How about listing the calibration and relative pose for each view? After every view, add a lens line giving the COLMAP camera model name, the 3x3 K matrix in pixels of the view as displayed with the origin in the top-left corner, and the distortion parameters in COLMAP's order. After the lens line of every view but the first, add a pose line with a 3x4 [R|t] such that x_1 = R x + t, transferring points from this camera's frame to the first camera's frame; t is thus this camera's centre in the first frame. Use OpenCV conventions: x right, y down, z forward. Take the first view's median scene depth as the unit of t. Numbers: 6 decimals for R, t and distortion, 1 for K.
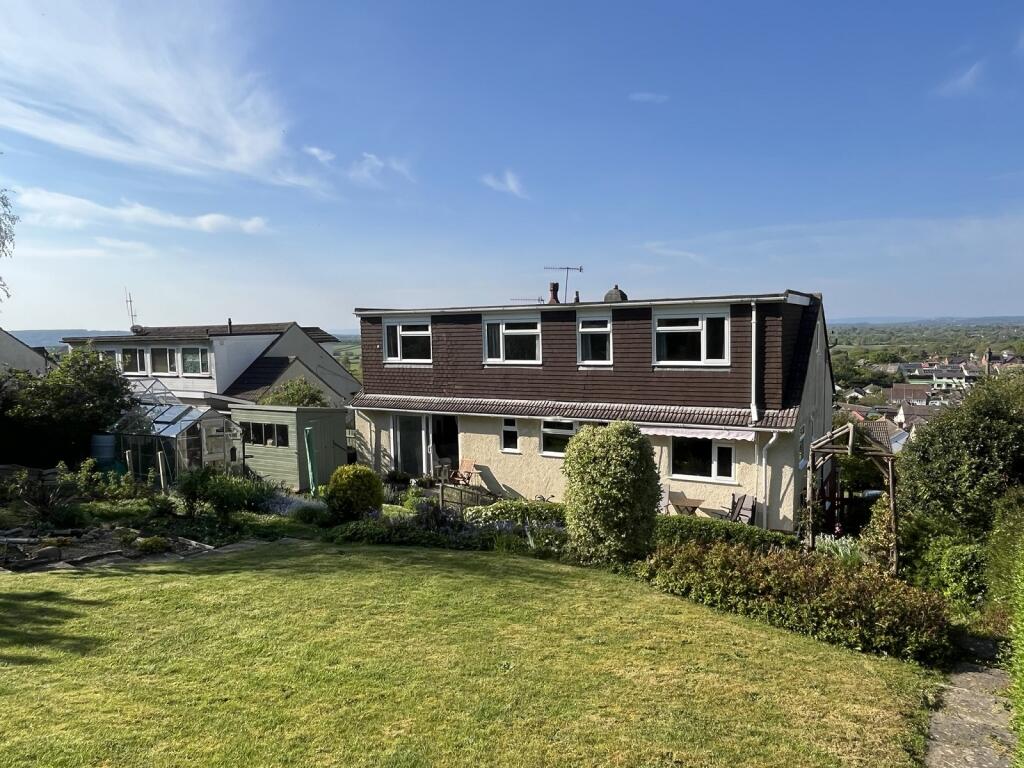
lens RADIAL K [[697.3, 0, 511.1], [0, 697.3, 383.0], [0, 0, 1]] dist [0.009727, 0.002387]
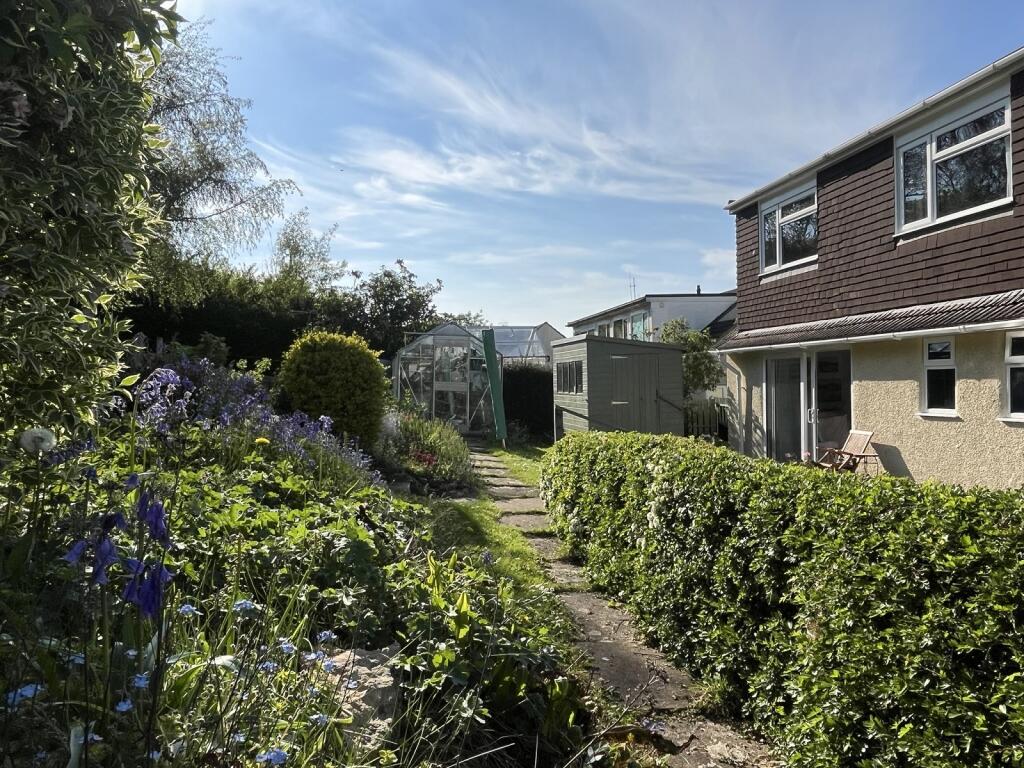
lens RADIAL K [[697.3, 0, 511.7], [0, 697.3, 387.1], [0, 0, 1]] dist [0.009727, 0.002387]
pose [[0.633591, 0.018820, -0.773440, 0.166382], [-0.064100, 0.997544, -0.028237, 0.105172], [0.771009, 0.067468, 0.633241, 0.465832]]
